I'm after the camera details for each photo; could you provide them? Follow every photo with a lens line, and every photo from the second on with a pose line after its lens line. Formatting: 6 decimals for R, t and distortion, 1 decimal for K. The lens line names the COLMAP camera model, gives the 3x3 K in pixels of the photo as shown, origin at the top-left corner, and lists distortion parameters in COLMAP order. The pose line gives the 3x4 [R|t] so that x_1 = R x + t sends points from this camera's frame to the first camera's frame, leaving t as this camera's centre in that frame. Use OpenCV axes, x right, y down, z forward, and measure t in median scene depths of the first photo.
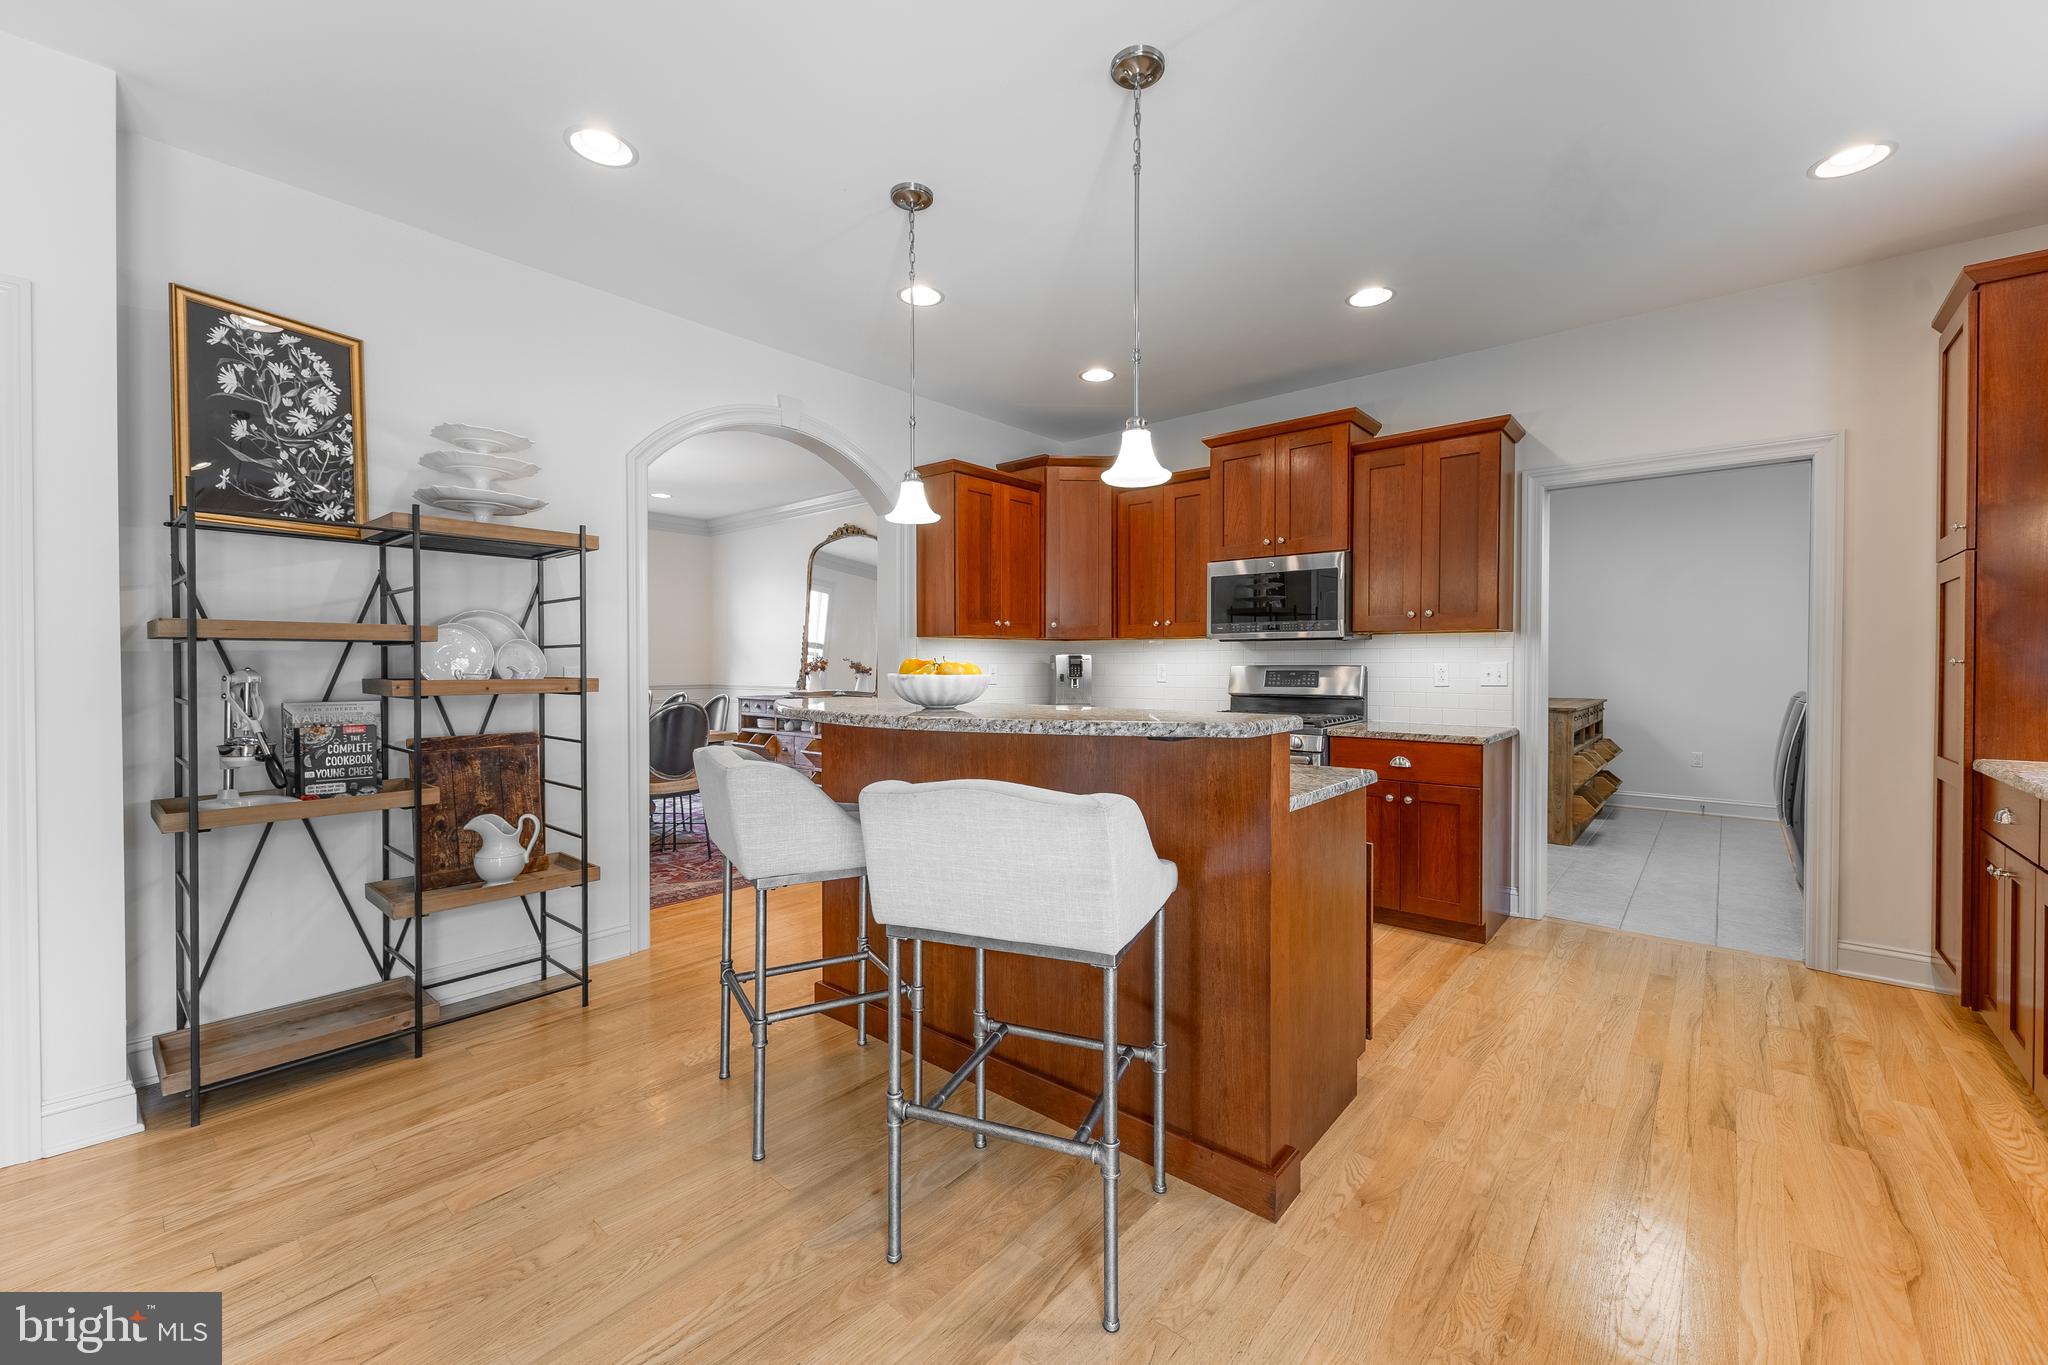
lens RADIAL K [[810.6, 0, 1037.7], [0, 810.6, 675.1], [0, 0, 1]] dist [0.003954, -0.000099]
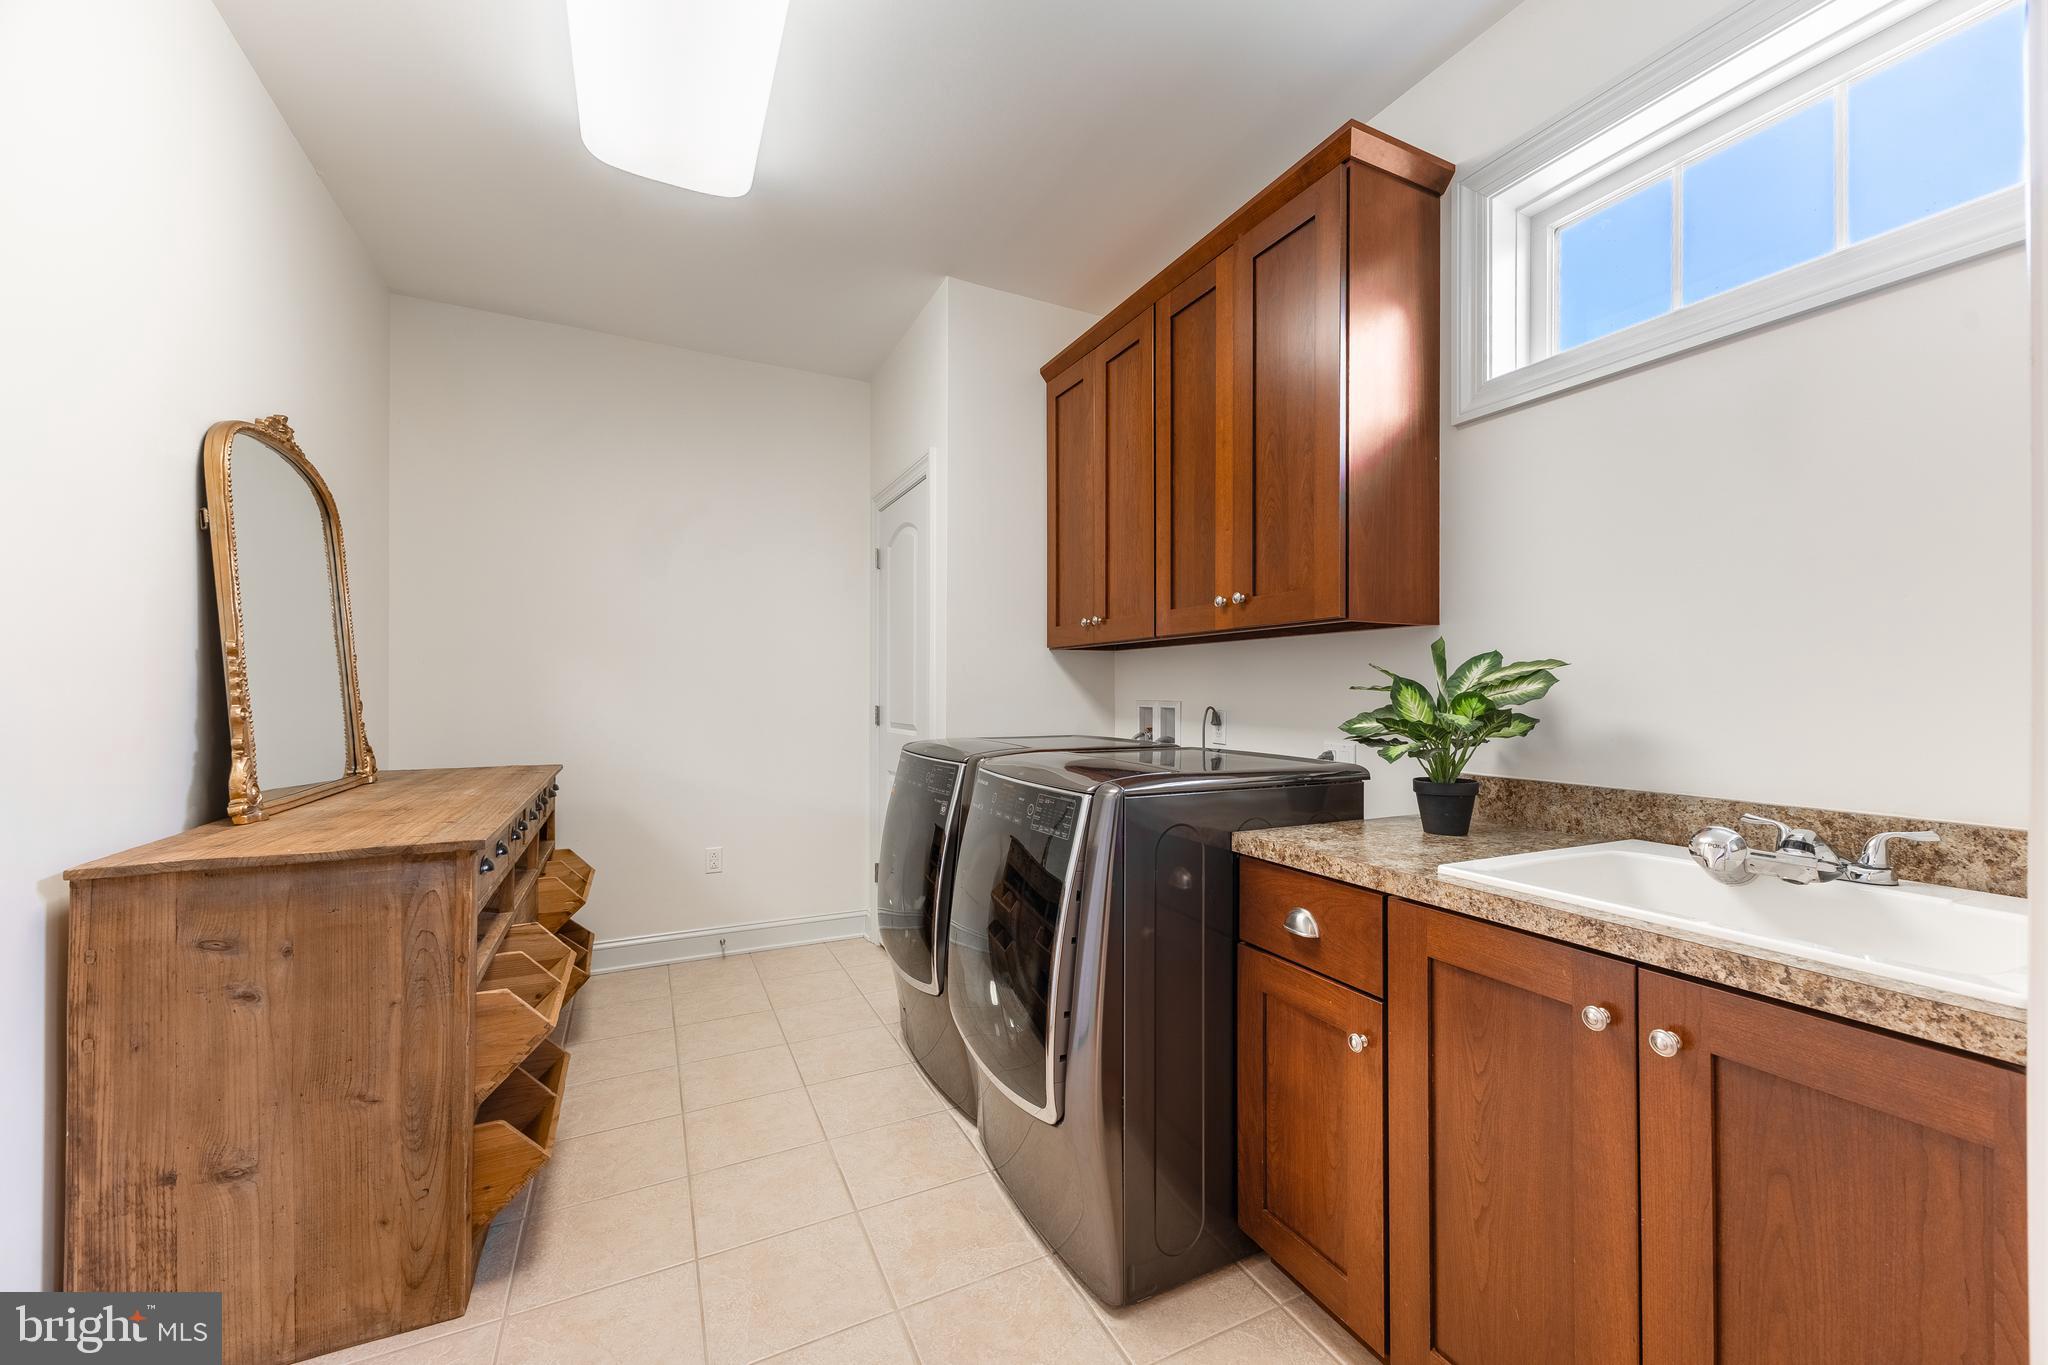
lens RADIAL K [[810.6, 0, 1029.2], [0, 810.6, 690.5], [0, 0, 1]] dist [0.003954, -0.000099]
pose [[0.410485, 0.002501, 0.911864, 0.399438], [0.013294, 0.999874, -0.008727, -0.005514], [-0.911770, 0.015704, 0.410400, 0.584568]]
